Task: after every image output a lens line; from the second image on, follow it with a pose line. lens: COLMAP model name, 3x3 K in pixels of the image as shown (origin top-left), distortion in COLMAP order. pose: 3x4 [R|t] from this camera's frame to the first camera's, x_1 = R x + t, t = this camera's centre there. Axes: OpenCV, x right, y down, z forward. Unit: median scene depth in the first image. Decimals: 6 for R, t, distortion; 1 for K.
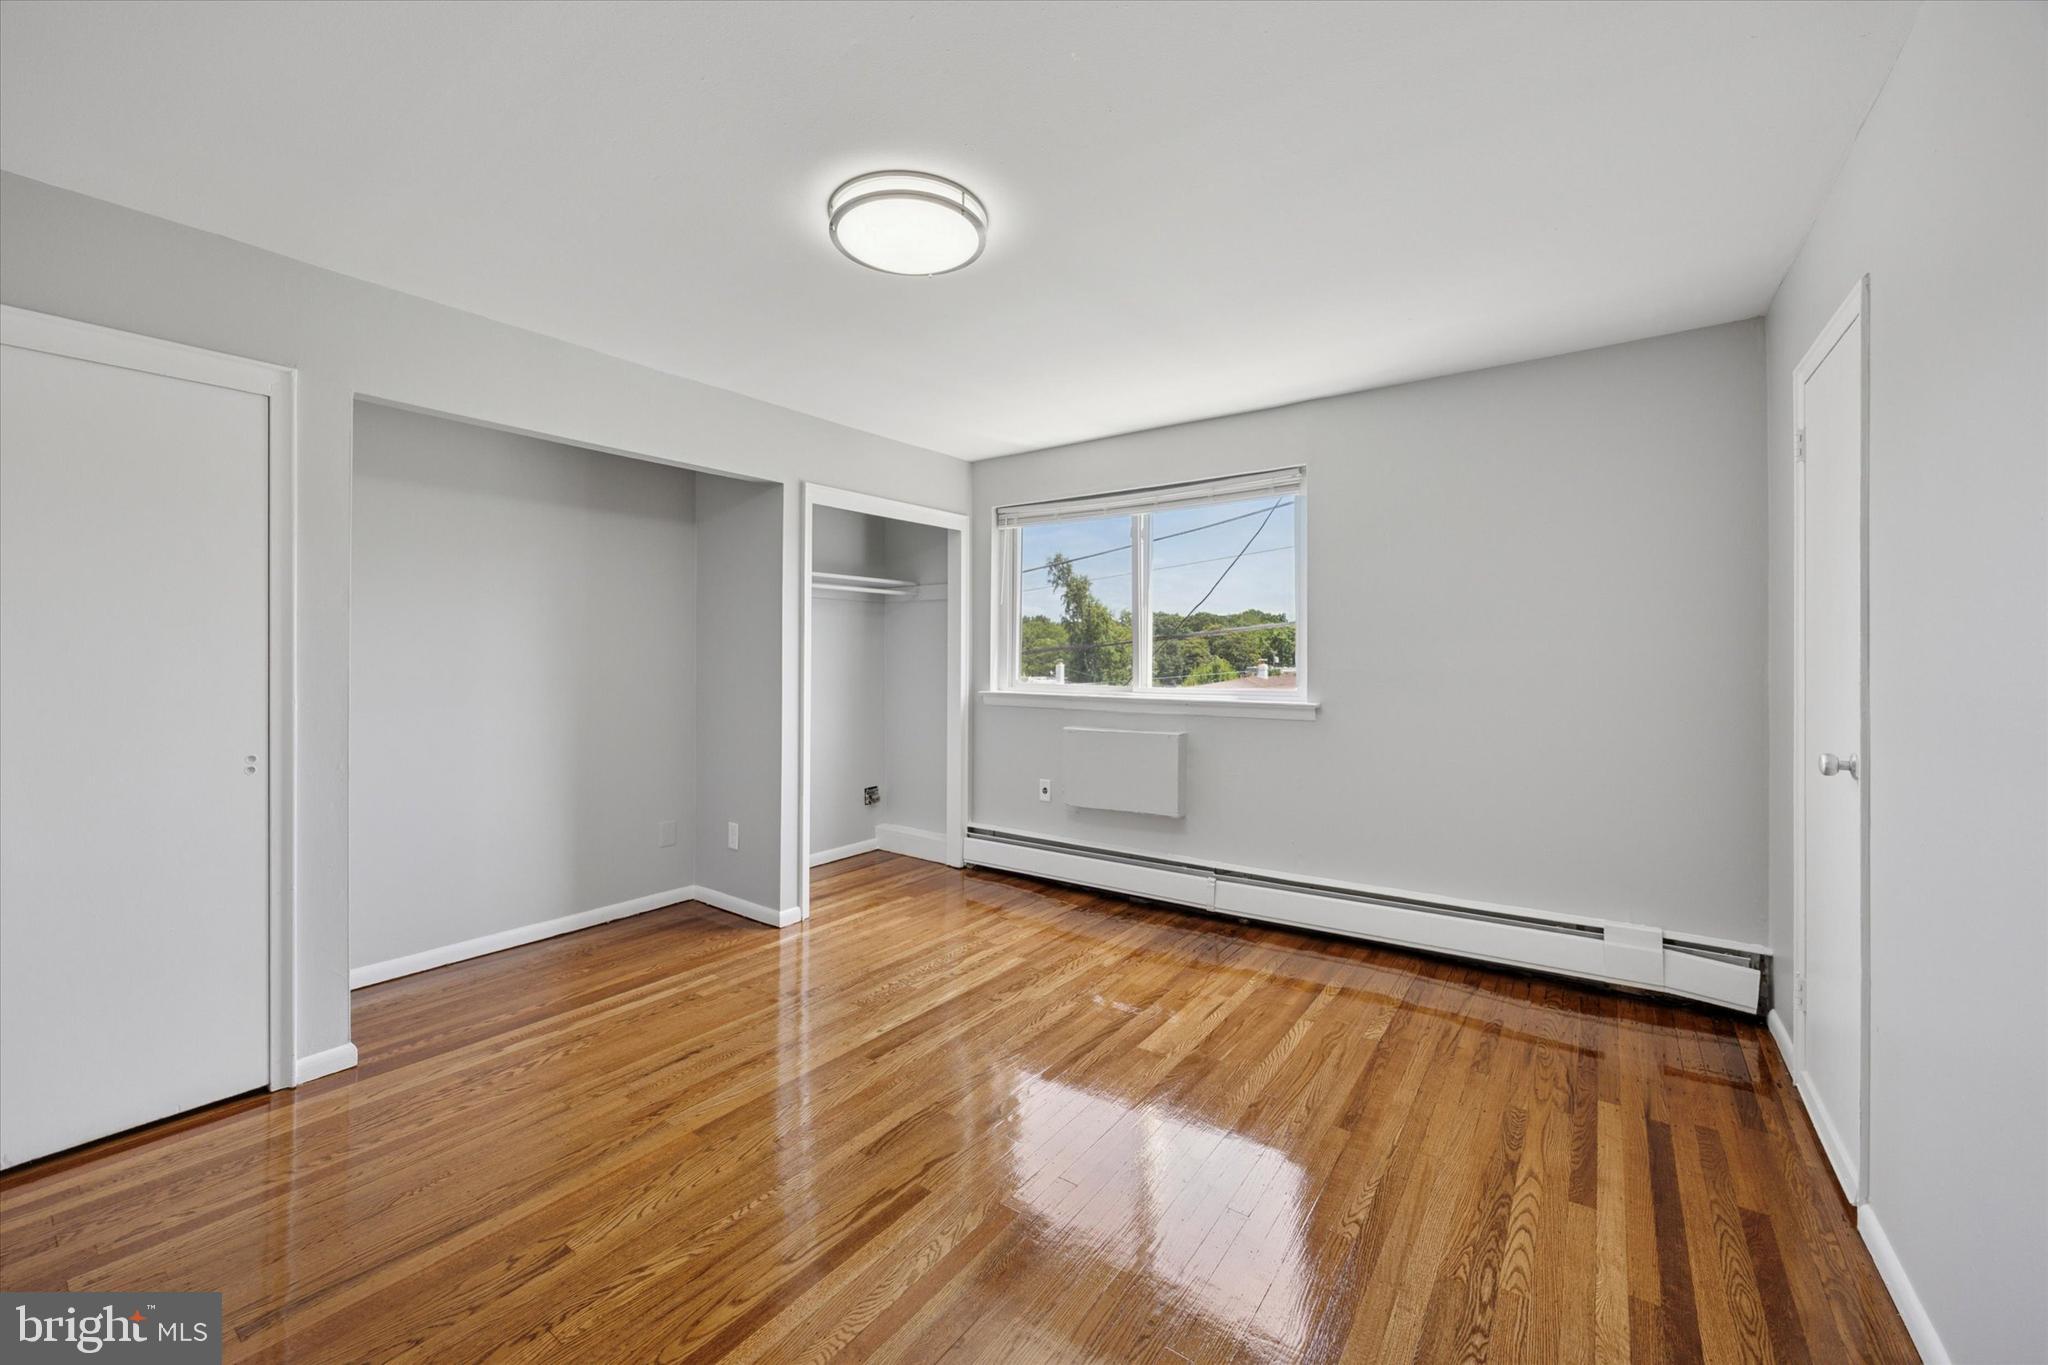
lens RADIAL K [[812.6, 0, 1016.3], [0, 812.6, 659.4], [0, 0, 1]] dist [-0.000898, -0.000081]
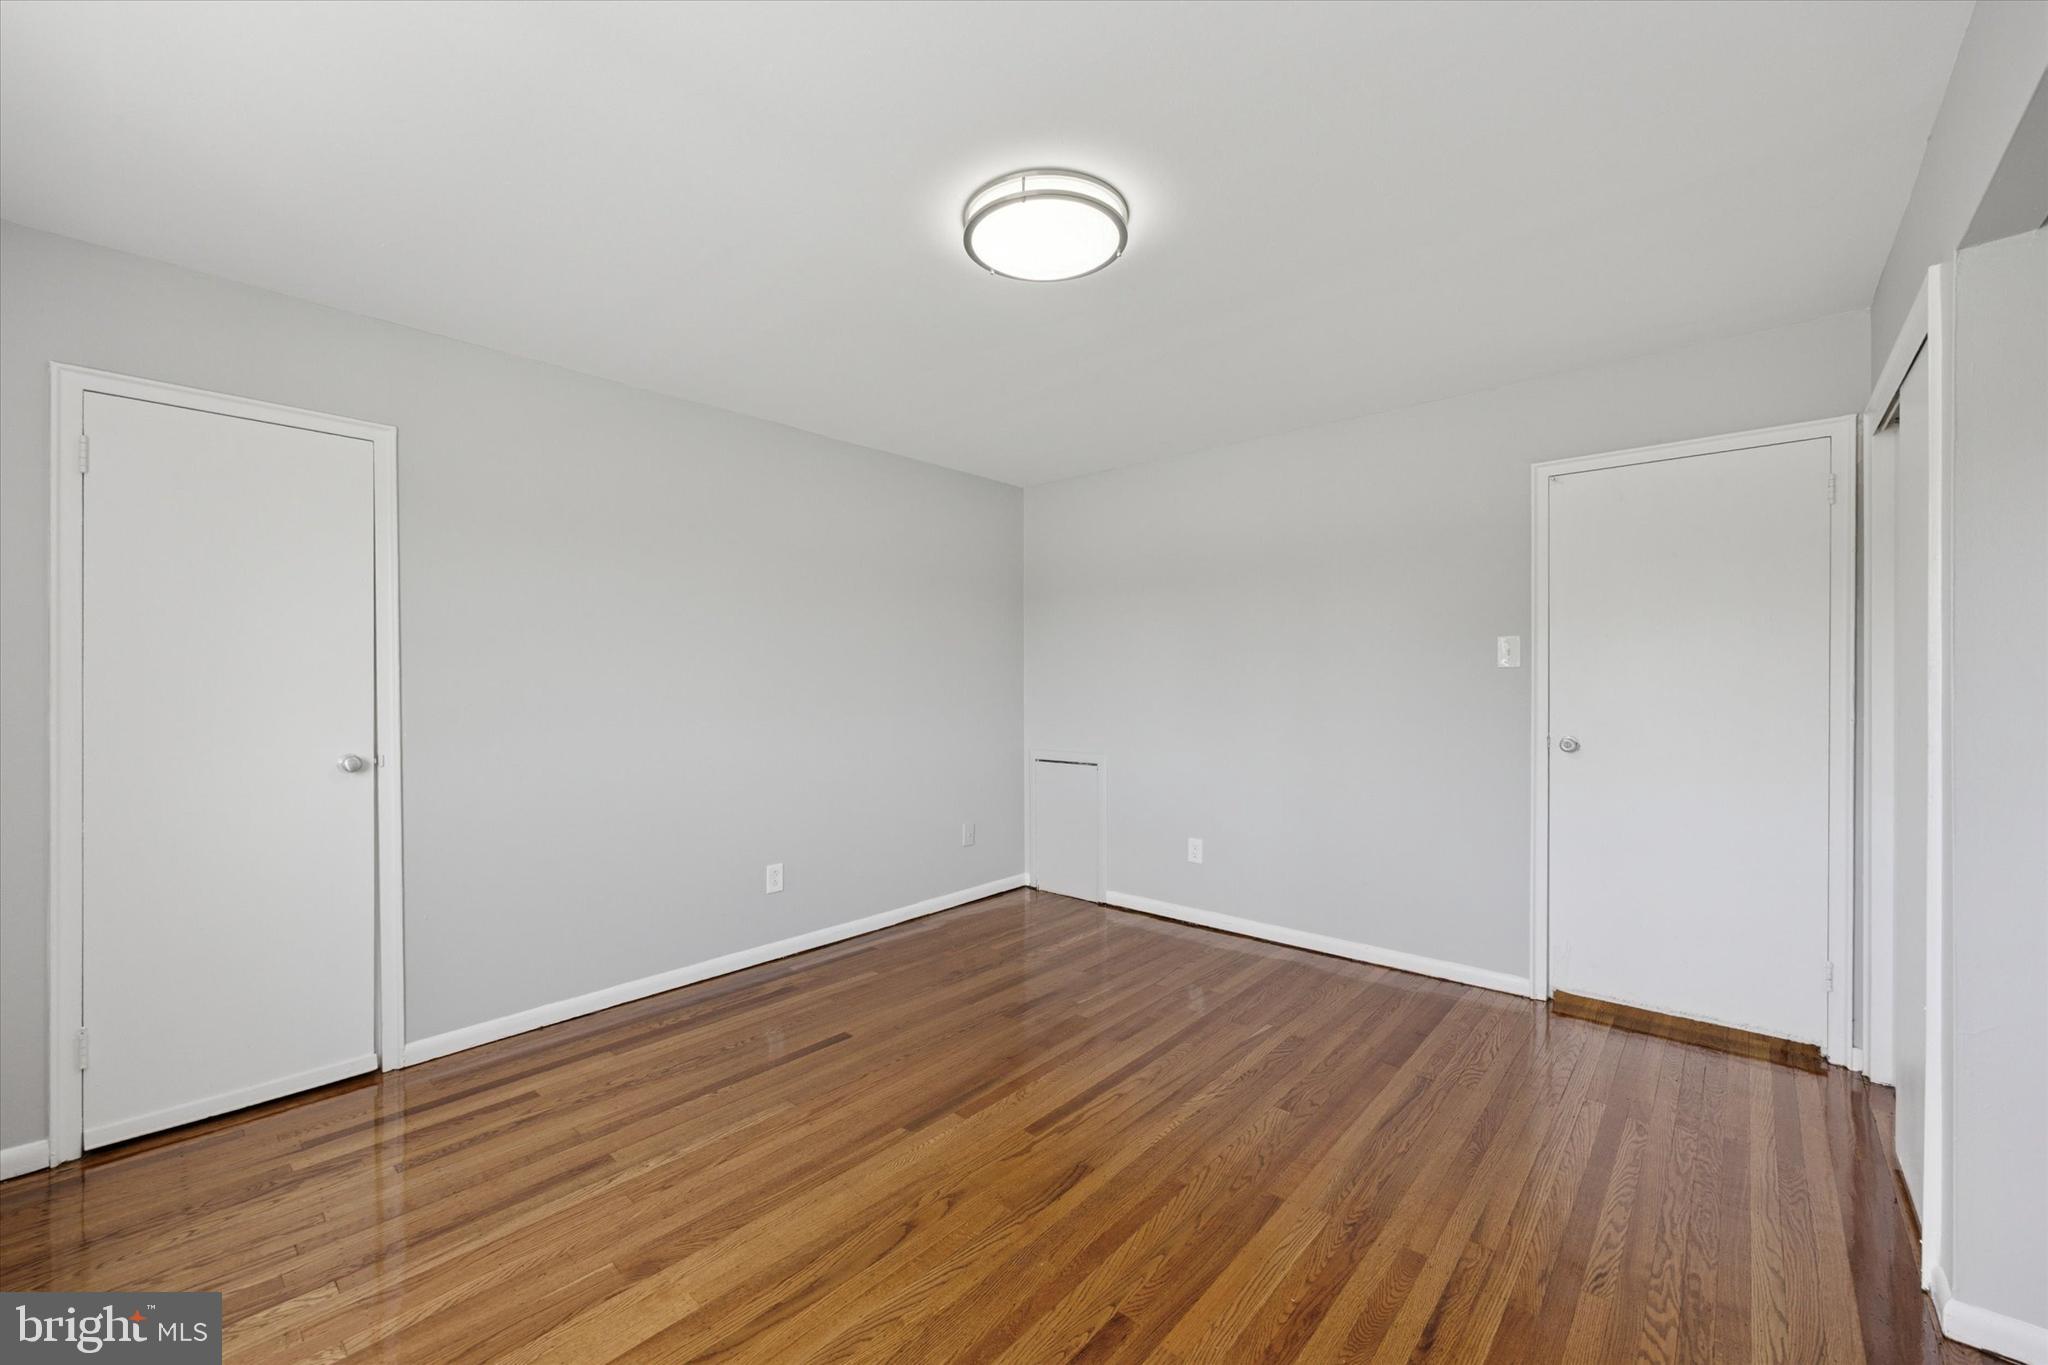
lens RADIAL K [[801.0, 0, 1015.0], [0, 801.0, 689.2], [0, 0, 1]] dist [-0.002825, -0.000333]
pose [[-0.994828, 0.000476, 0.101577, -0.147065], [0.001553, 0.999943, 0.010526, -0.003472], [-0.101566, 0.010629, -0.994772, 1.498284]]
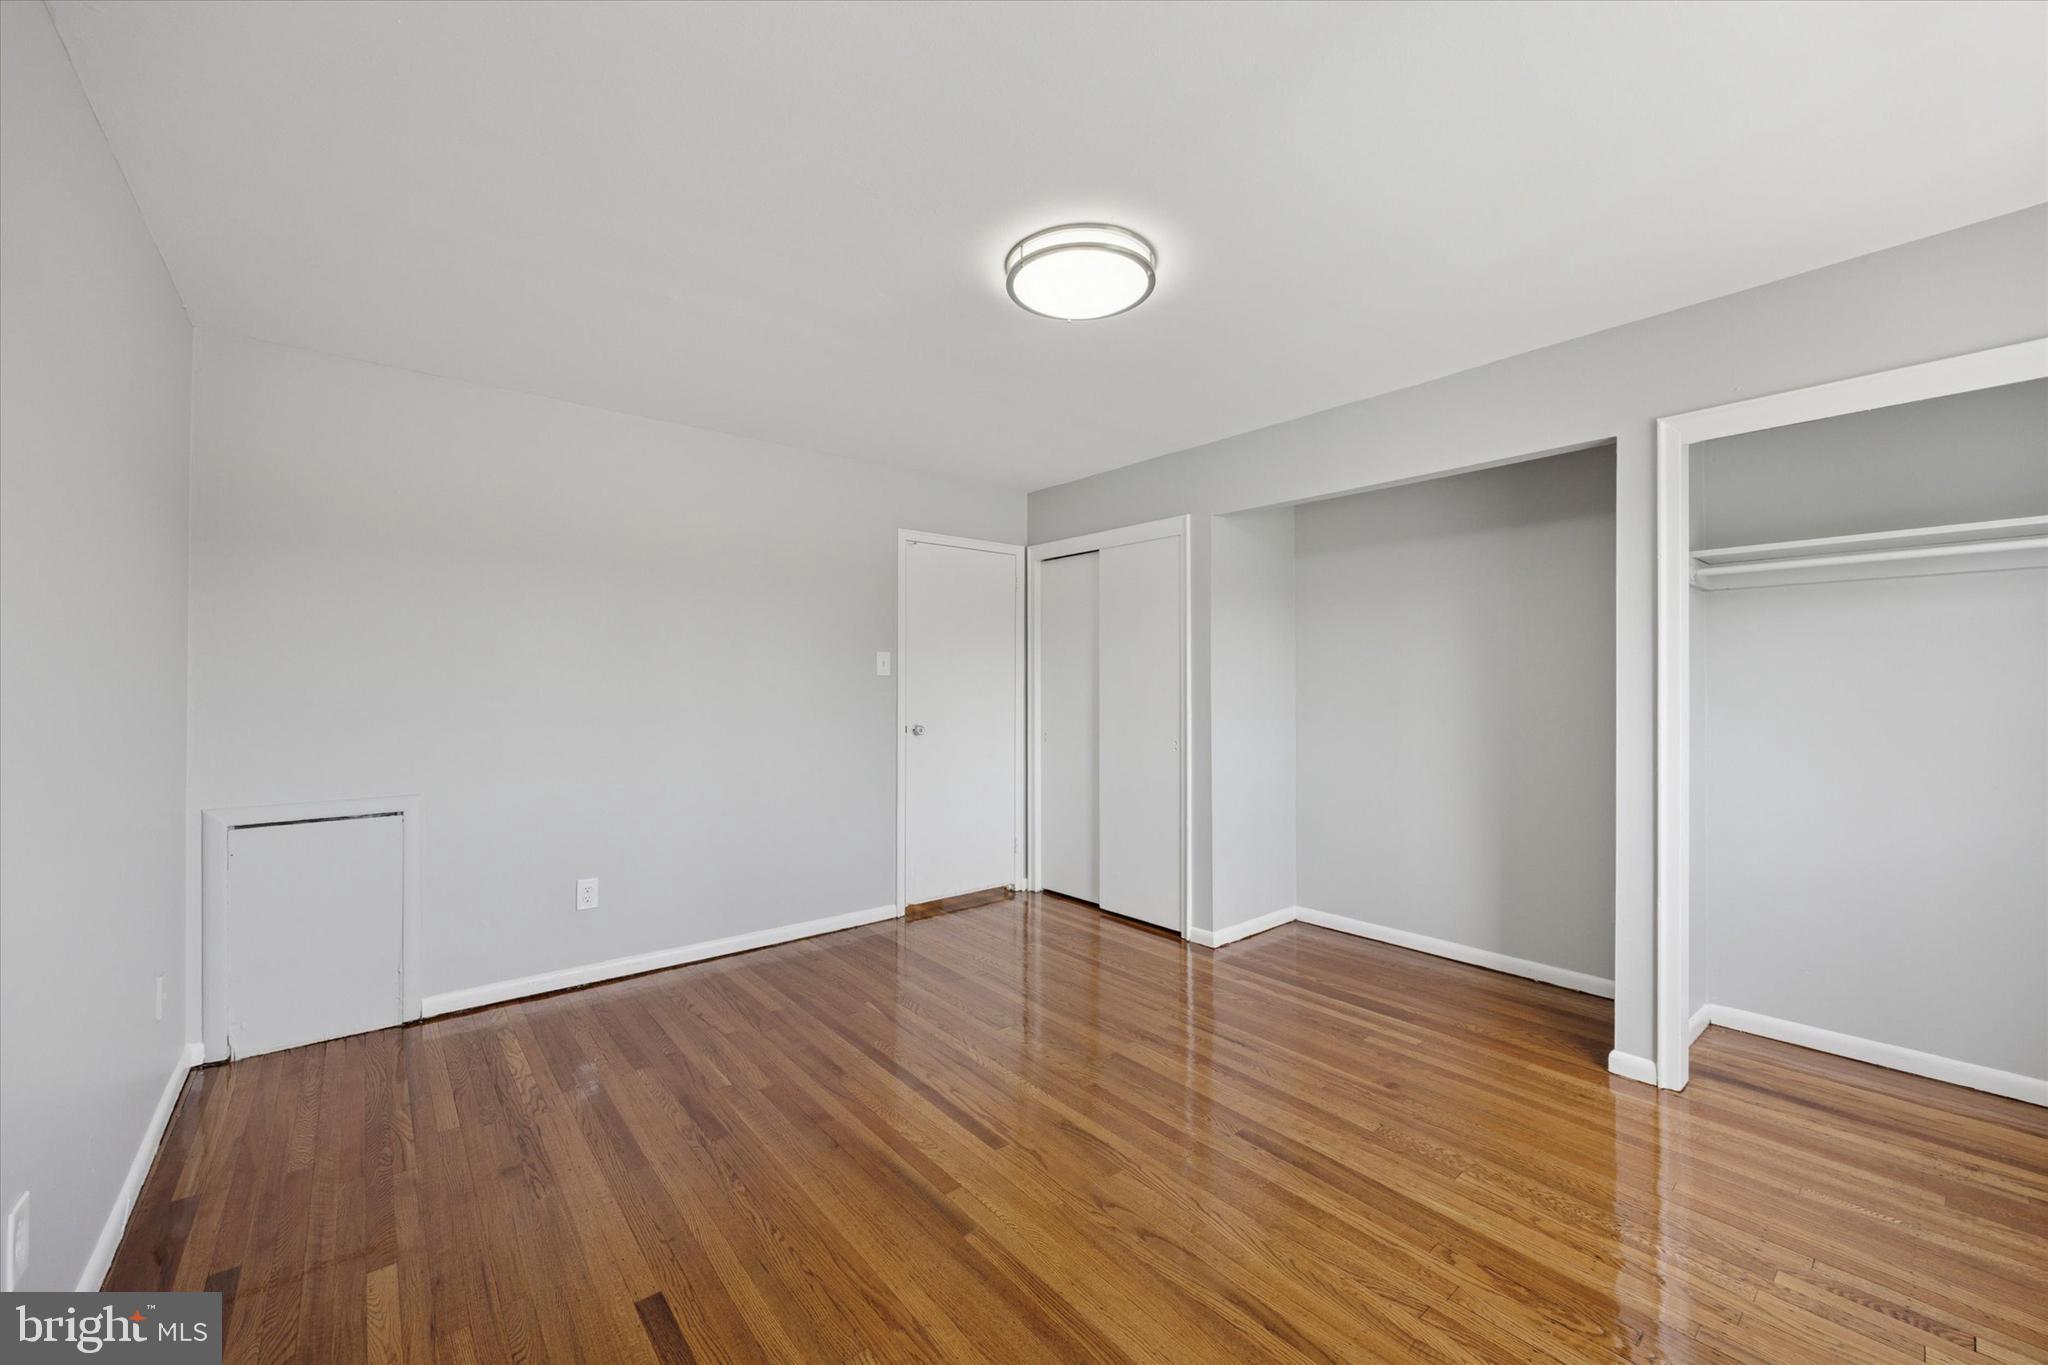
lens RADIAL K [[795.6, 0, 1013.8], [0, 795.6, 681.9], [0, 0, 1]] dist [-0.000502, -0.000022]
pose [[-0.253604, -0.002527, -0.967305, 0.682530], [-0.002512, 0.999995, -0.001953, -0.006457], [0.967305, 0.001935, -0.253609, 0.906715]]
